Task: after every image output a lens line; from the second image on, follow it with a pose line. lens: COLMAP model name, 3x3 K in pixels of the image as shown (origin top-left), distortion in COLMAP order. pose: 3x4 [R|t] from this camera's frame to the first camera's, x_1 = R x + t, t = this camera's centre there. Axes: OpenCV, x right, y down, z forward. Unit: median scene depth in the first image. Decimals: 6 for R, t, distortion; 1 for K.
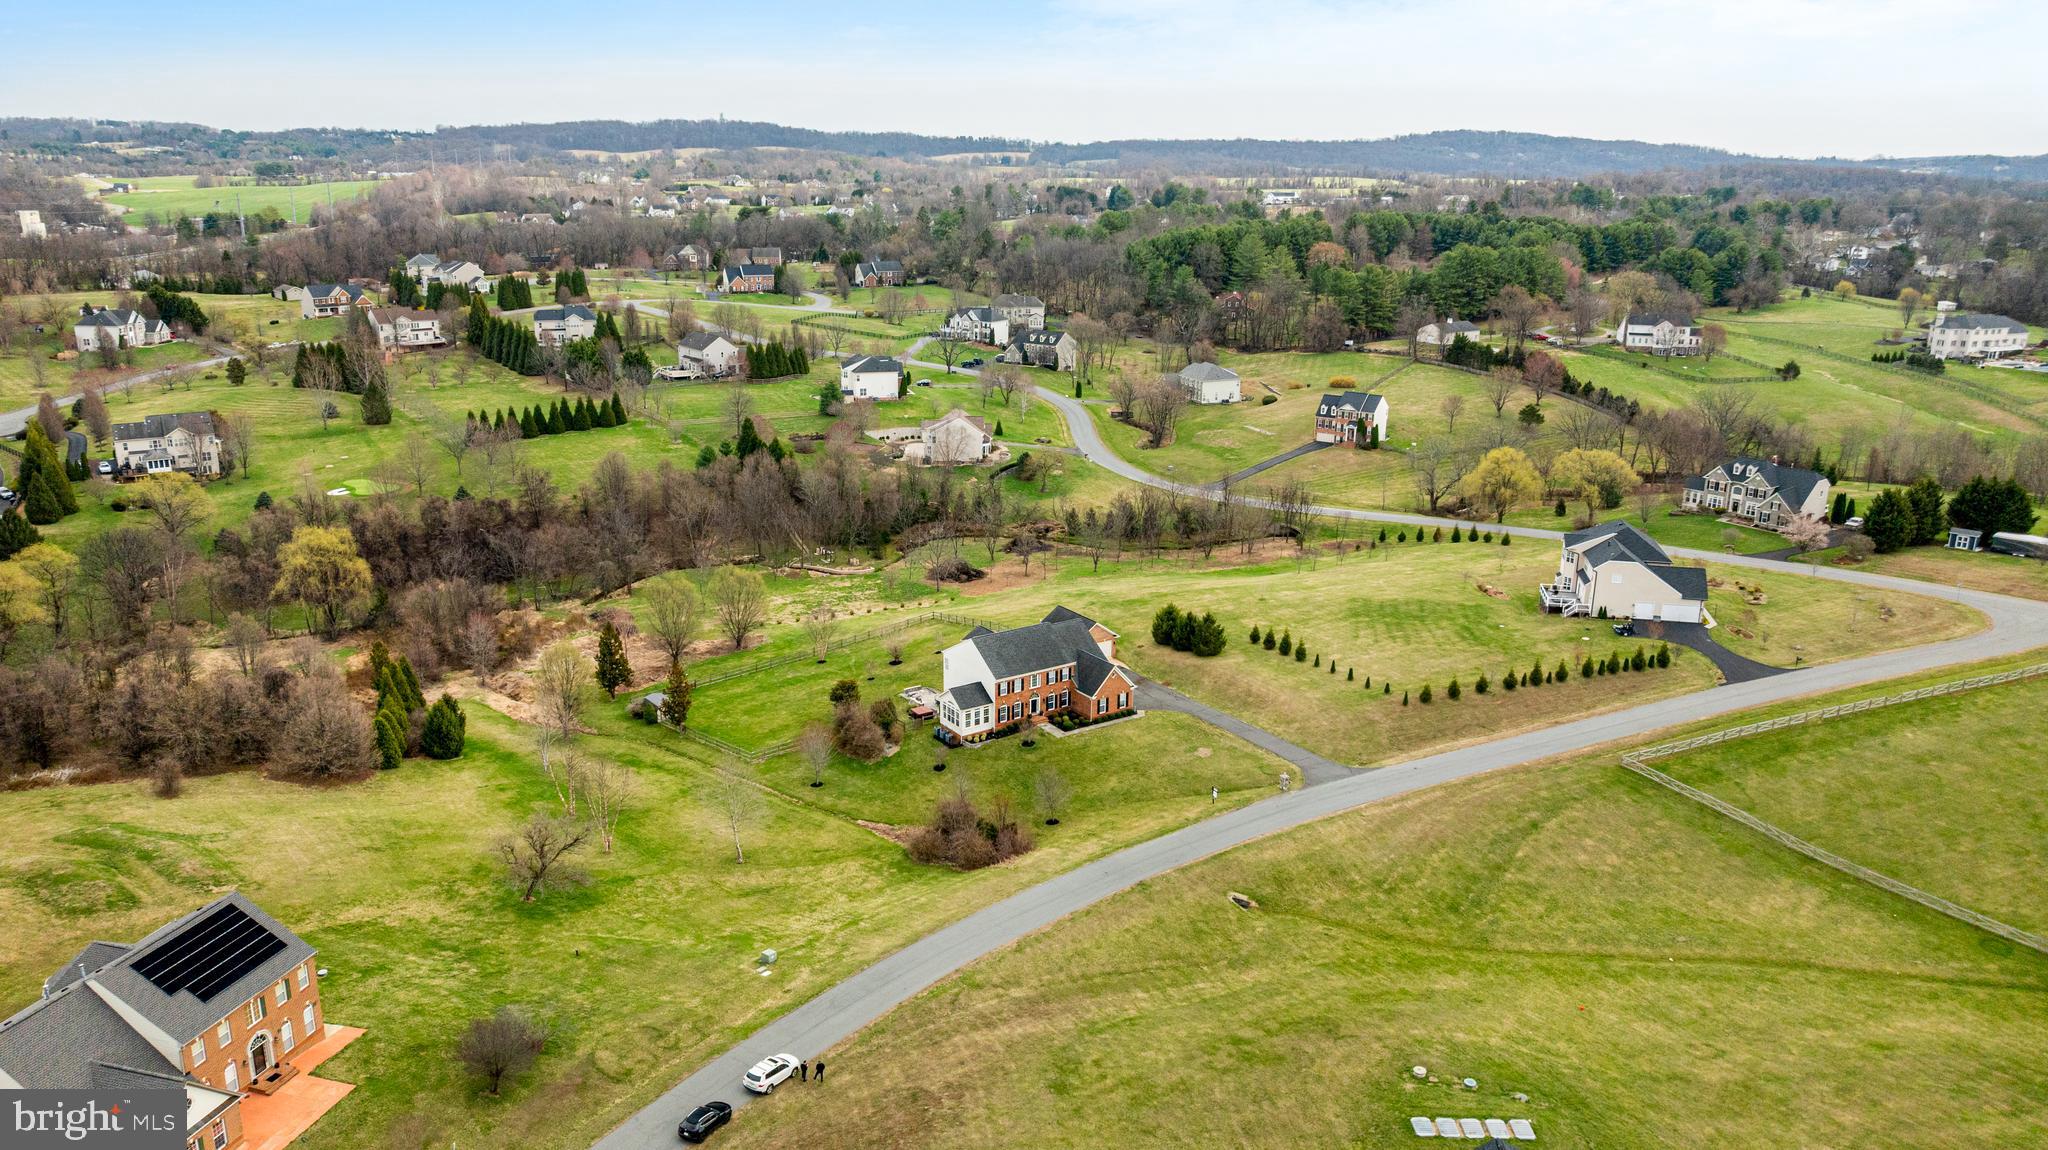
lens RADIAL K [[1442.7, 0, 1024.0], [0, 1442.7, 575.0], [0, 0, 1]] dist [-0.050449, 0.048438]
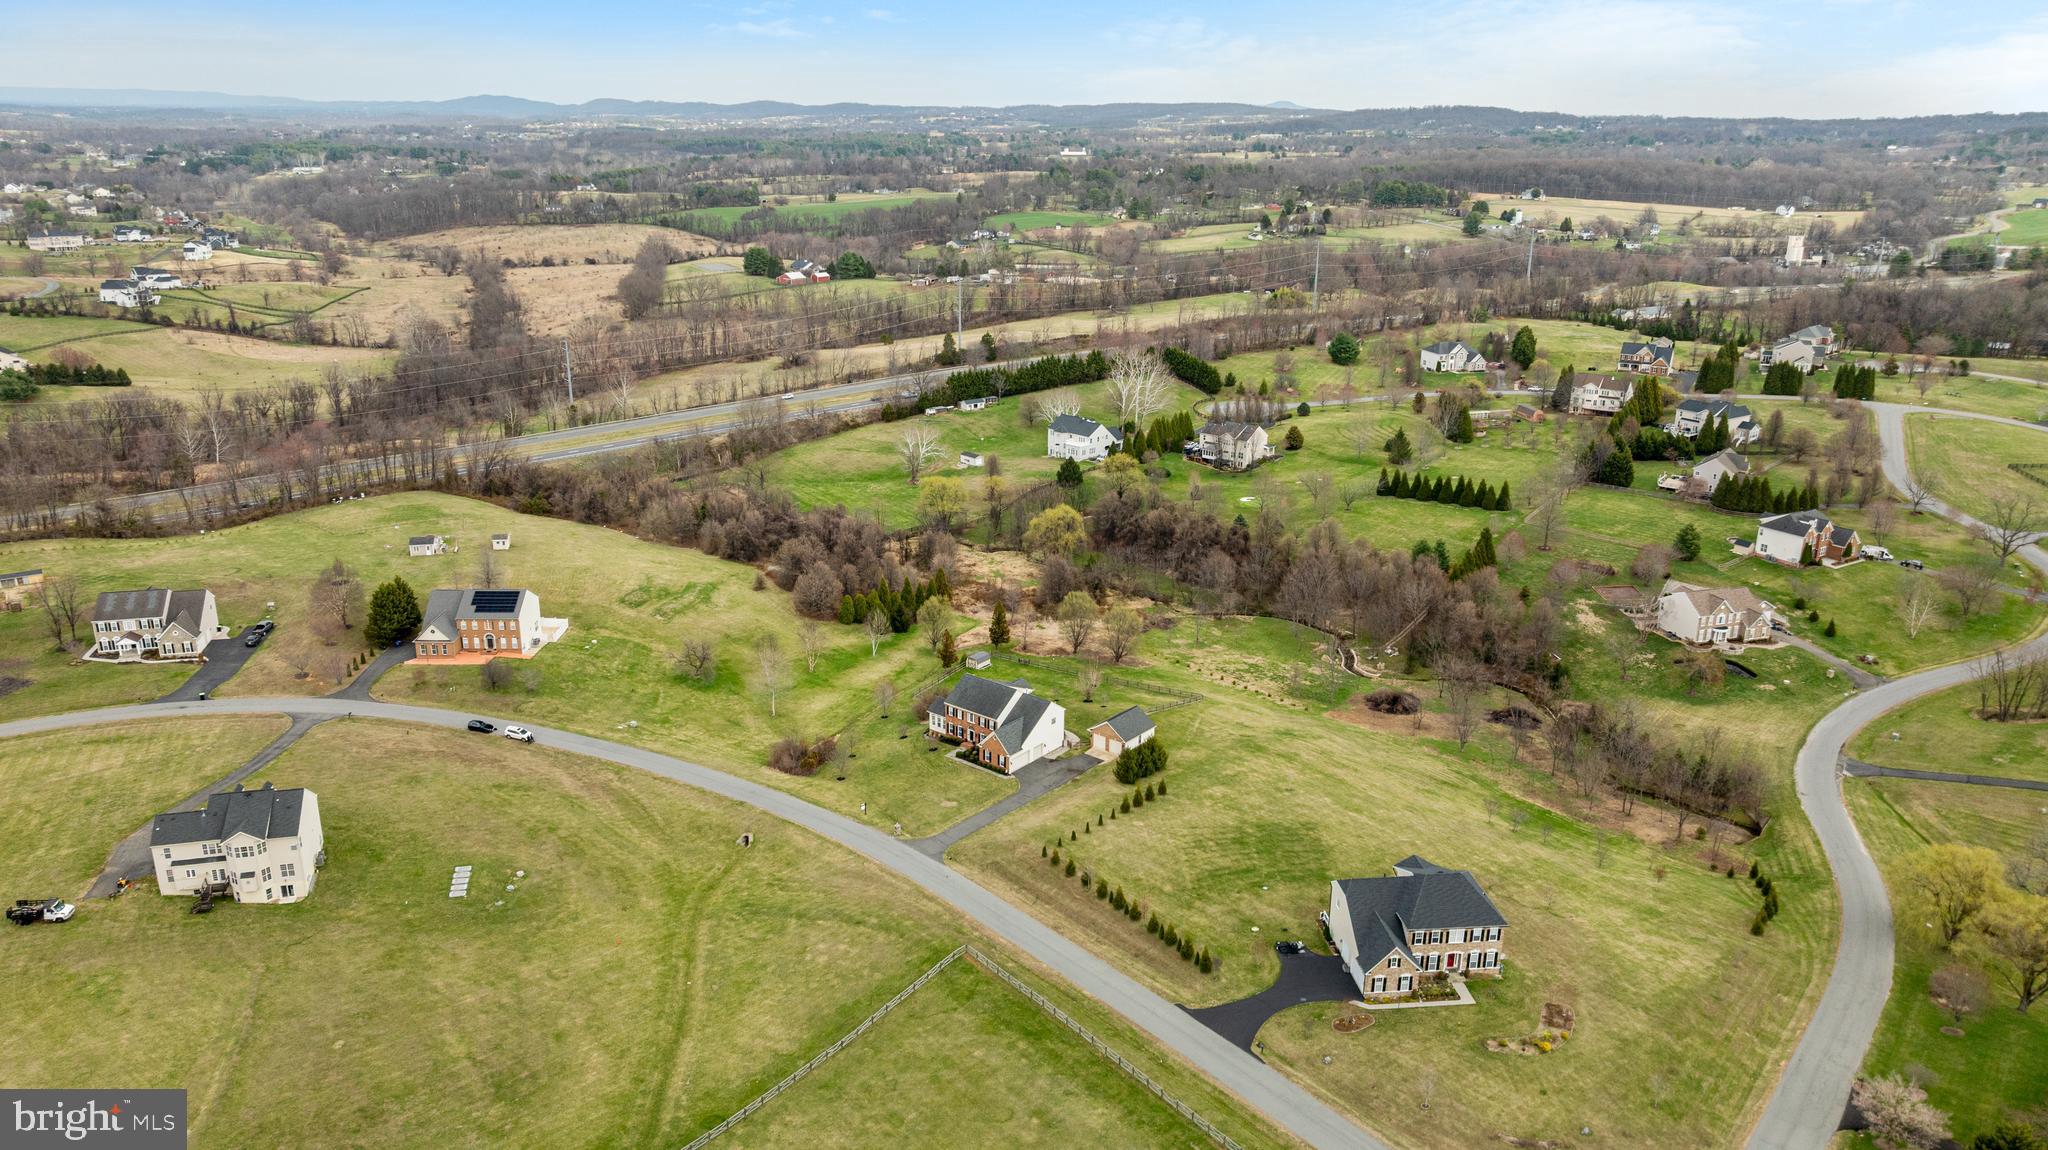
lens RADIAL K [[1424.2, 0, 1024.0], [0, 1424.2, 575.0], [0, 0, 1]] dist [-0.012731, -0.000159]
pose [[0.287438, 0.288080, -0.913449, 0.862892], [-0.276054, 0.938143, 0.209001, -0.250107], [0.917155, 0.192086, 0.349184, 0.365924]]
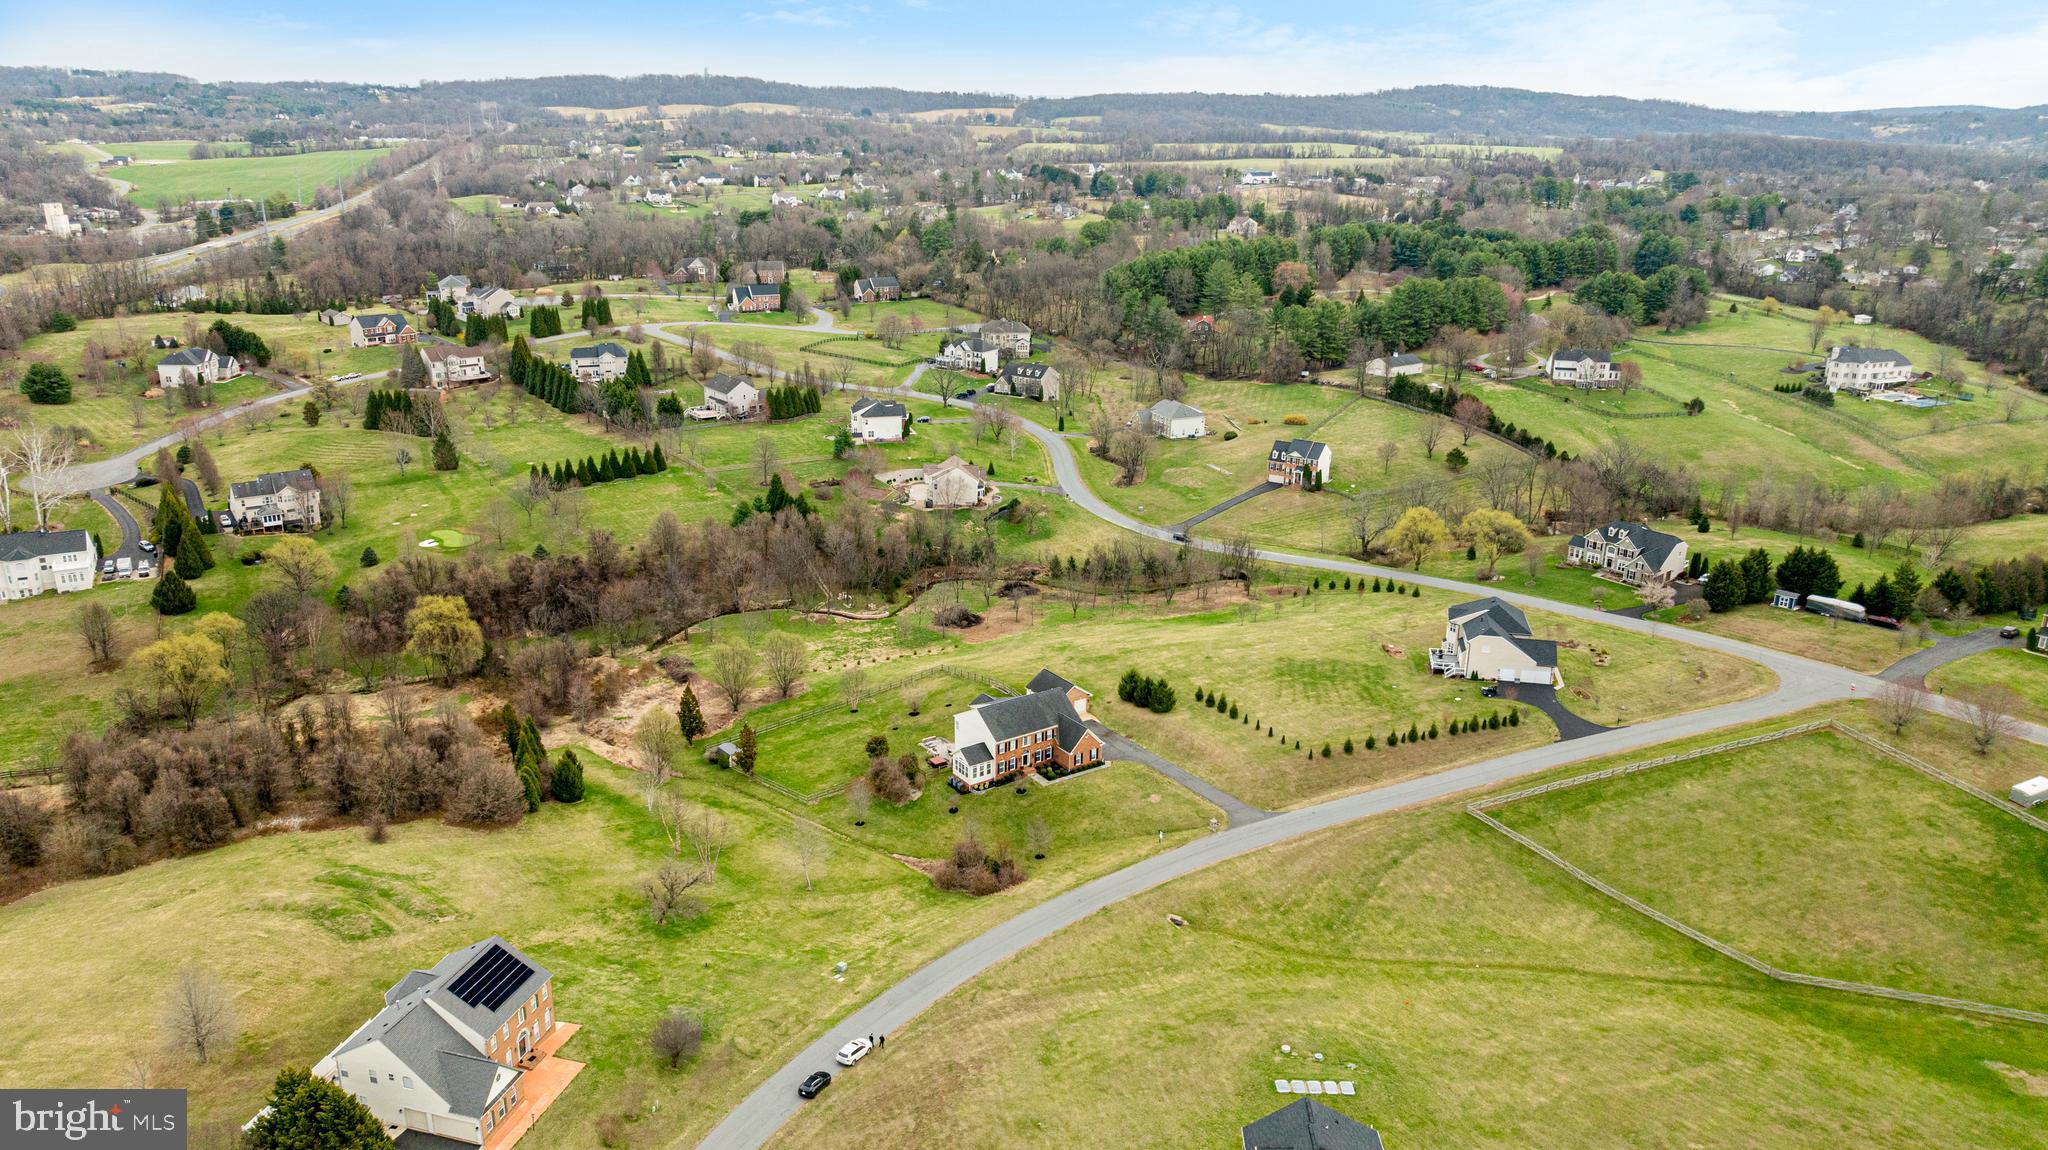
lens RADIAL K [[1435.5, 0, 1024.0], [0, 1435.5, 575.0], [0, 0, 1]] dist [-0.028936, 0.000835]
pose [[0.999938, -0.000530, 0.011118, -0.005860], [0.000123, 0.999332, 0.036548, -0.084912], [-0.011130, -0.036545, 0.999270, -0.197884]]
